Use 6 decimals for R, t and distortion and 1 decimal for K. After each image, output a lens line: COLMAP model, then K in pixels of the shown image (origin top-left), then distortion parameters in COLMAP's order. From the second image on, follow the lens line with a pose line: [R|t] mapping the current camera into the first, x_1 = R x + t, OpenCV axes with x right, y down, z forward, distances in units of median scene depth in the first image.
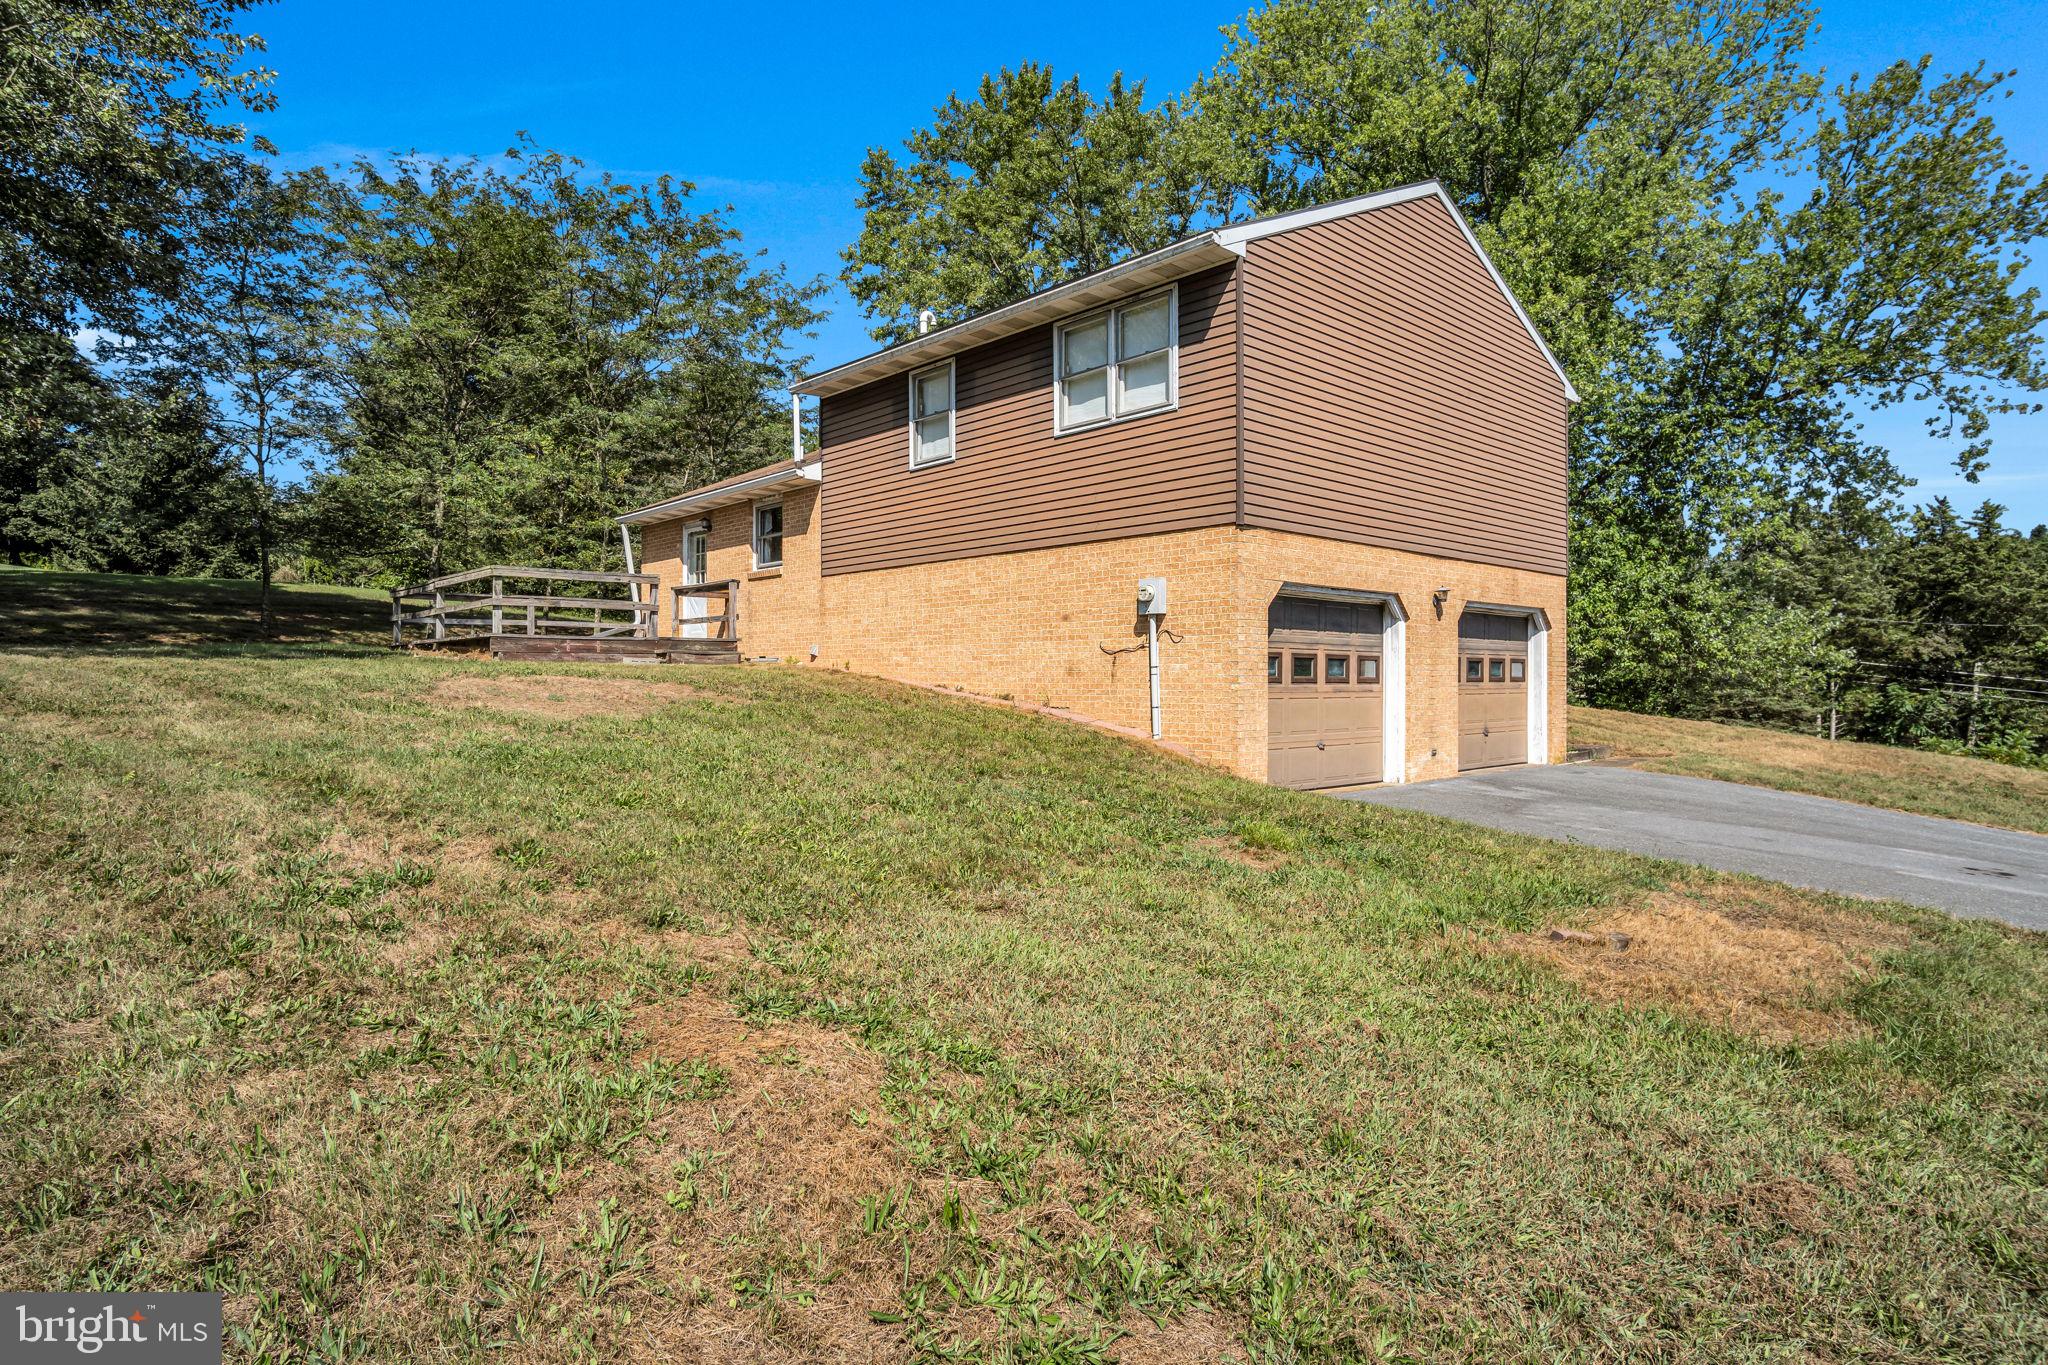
lens RADIAL K [[1118.3, 0, 1011.8], [0, 1118.3, 696.0], [0, 0, 1]] dist [-0.029162, 0.002026]
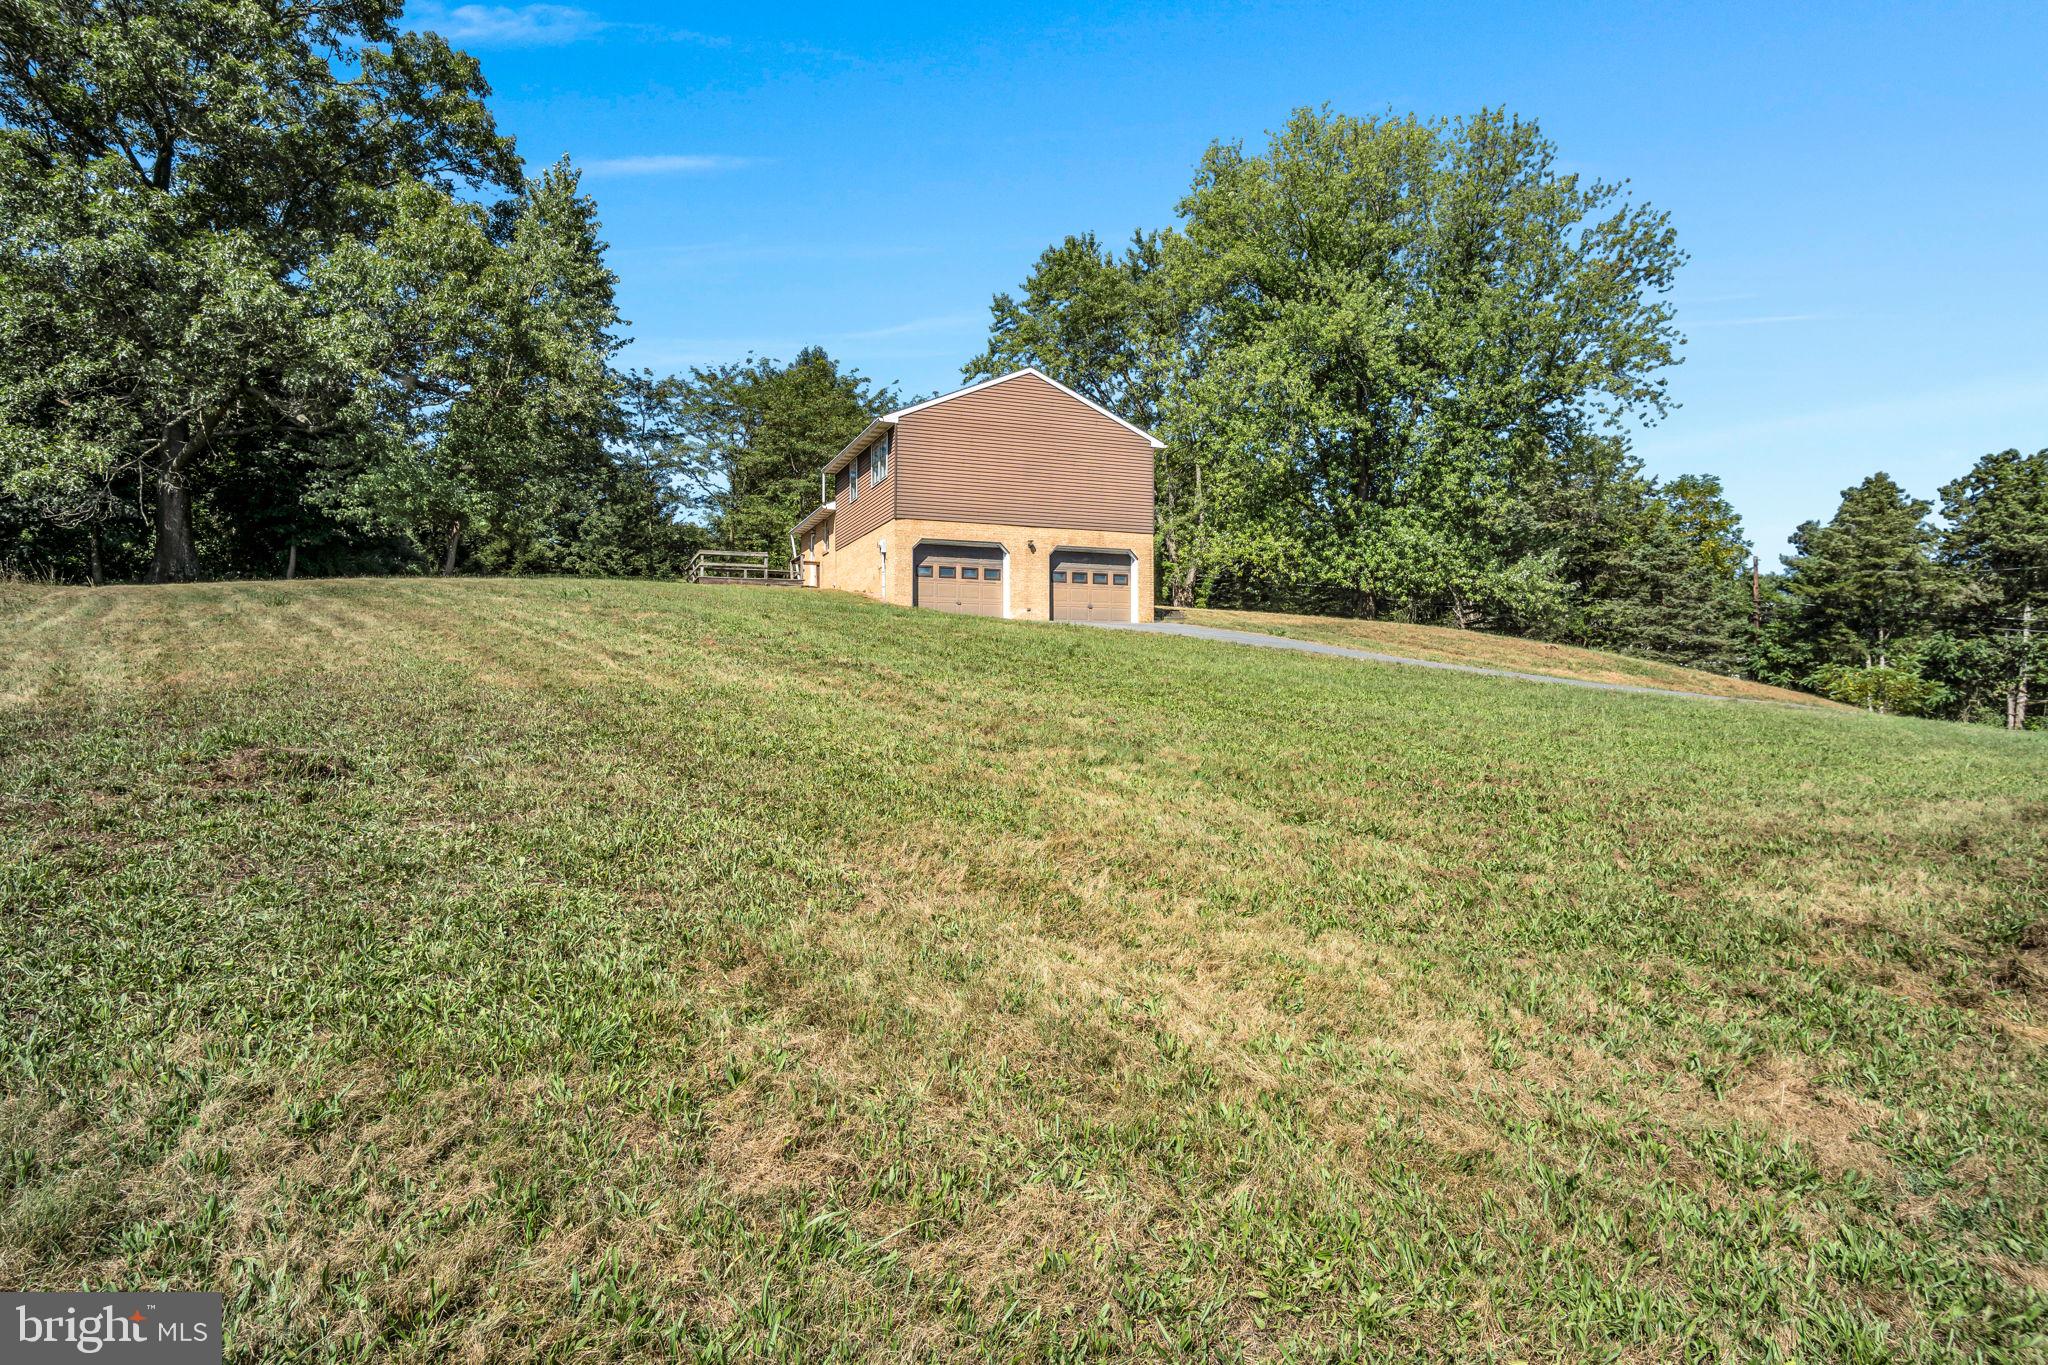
lens RADIAL K [[1118.3, 0, 1011.8], [0, 1118.3, 696.0], [0, 0, 1]] dist [-0.029162, 0.002026]
pose [[0.934733, 0.001384, -0.355347, 1.113021], [-0.006183, 0.999904, -0.012370, 0.246693], [0.355296, 0.013760, 0.934652, -1.149004]]
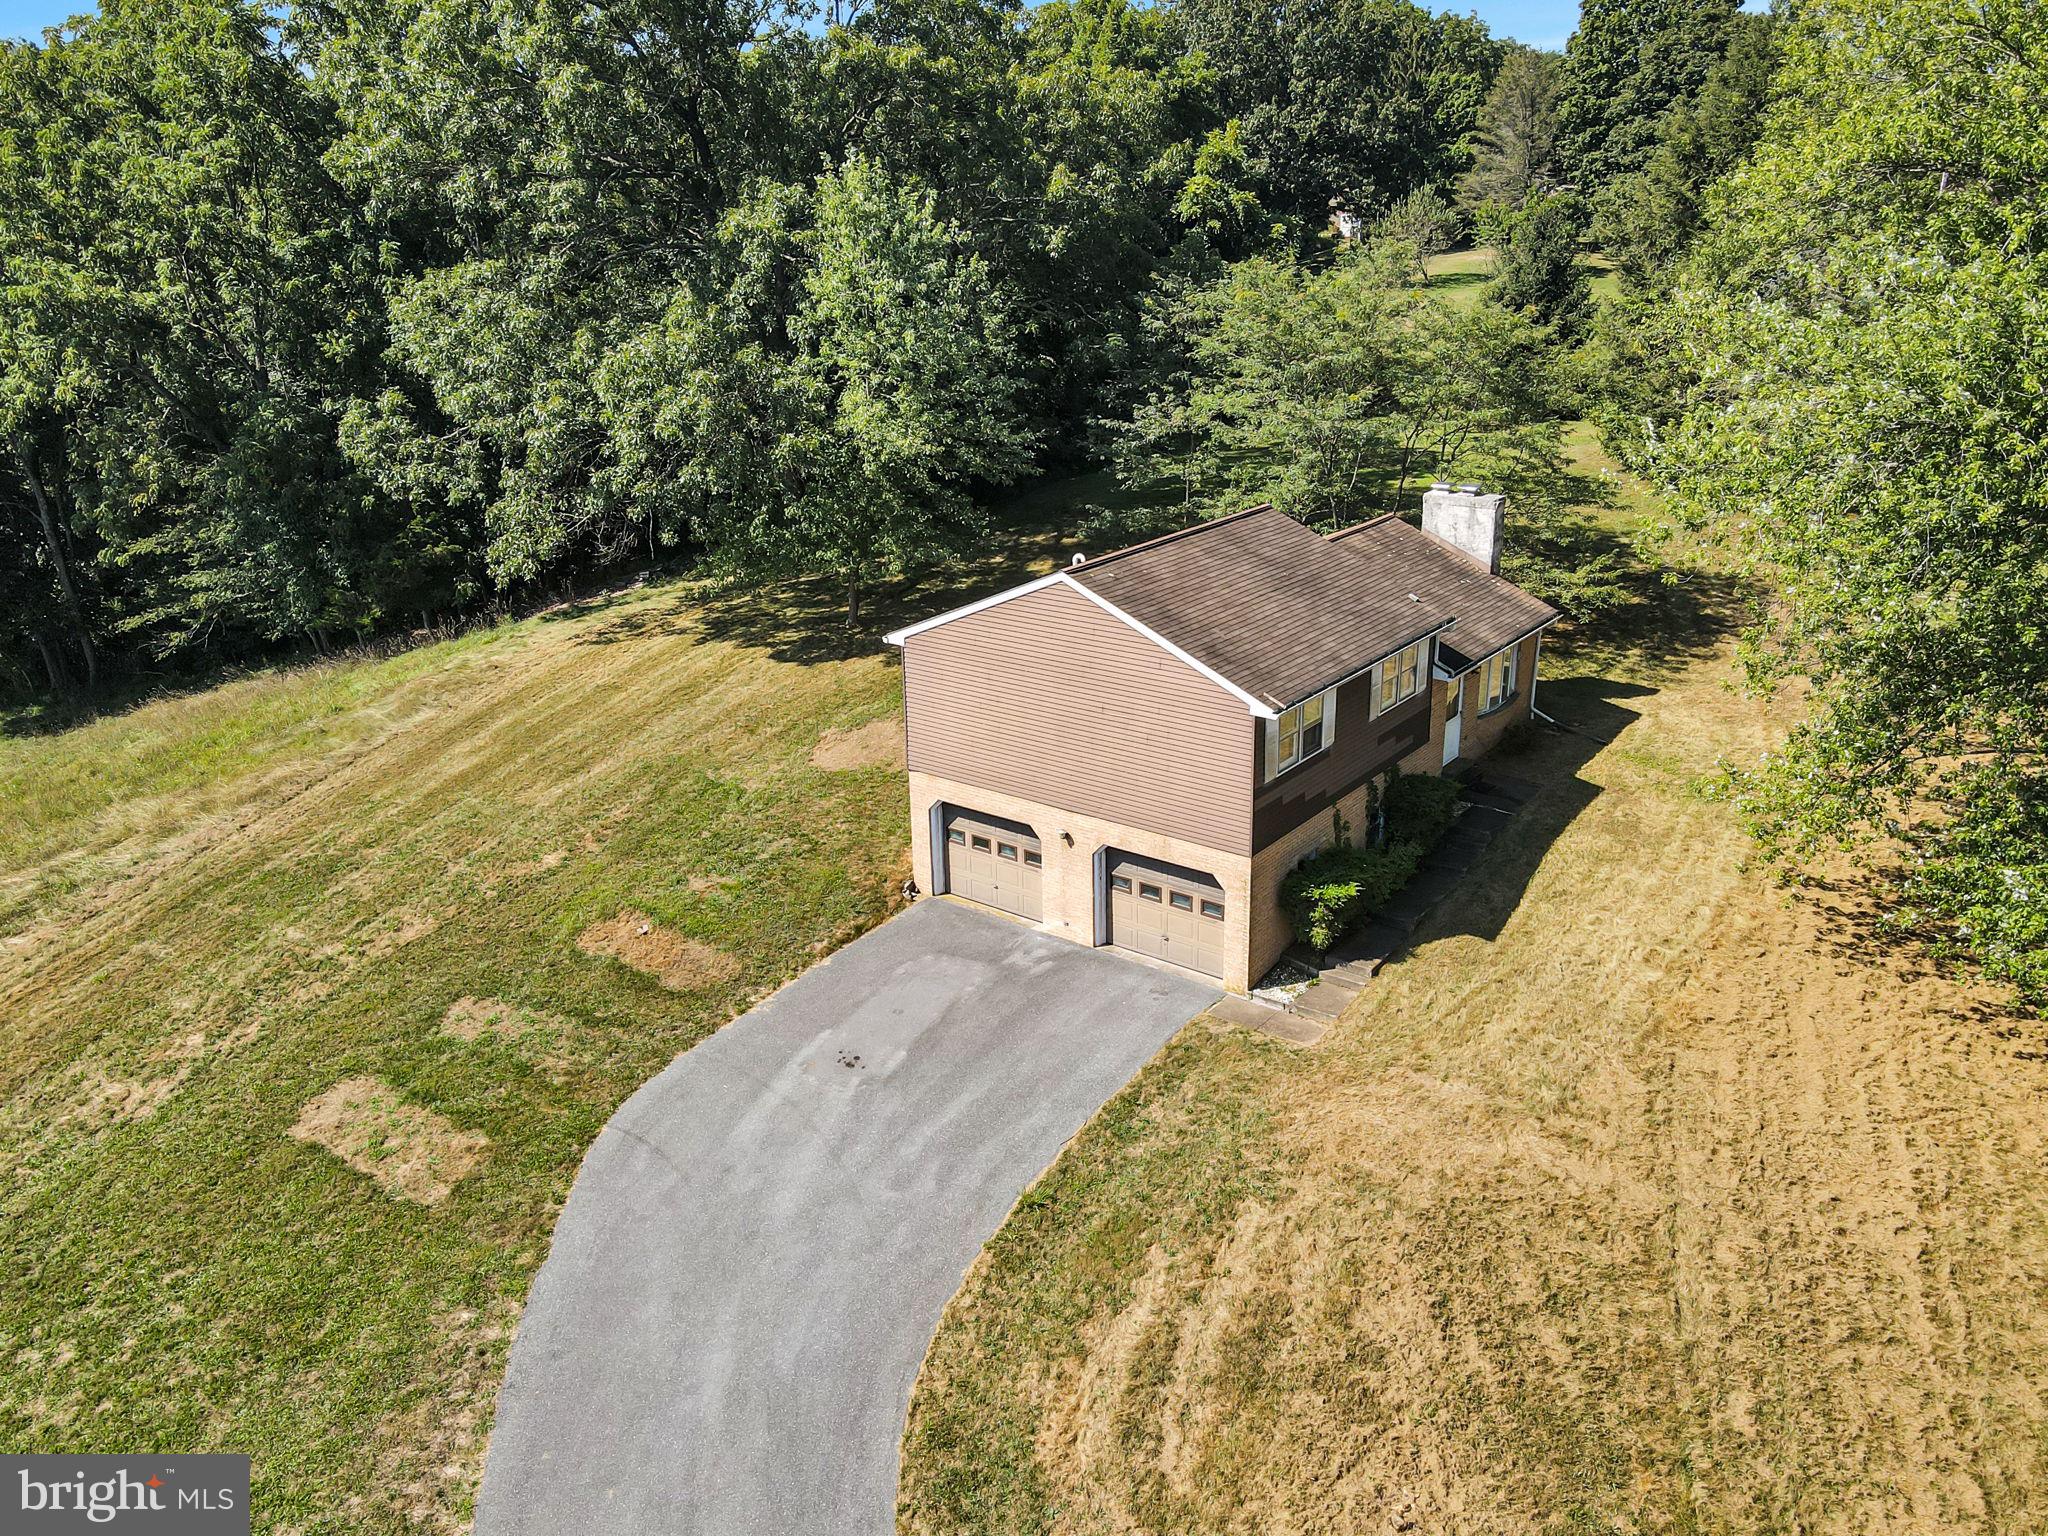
lens RADIAL K [[1544.2, 0, 1024.0], [0, 1544.2, 768.0], [0, 0, 1]] dist [0.010479, 0.010676]
pose [[0.161644, 0.332718, -0.929069, 2.194790], [0.011847, 0.940728, 0.338955, -0.852586], [0.986778, -0.065797, 0.148121, 0.574930]]
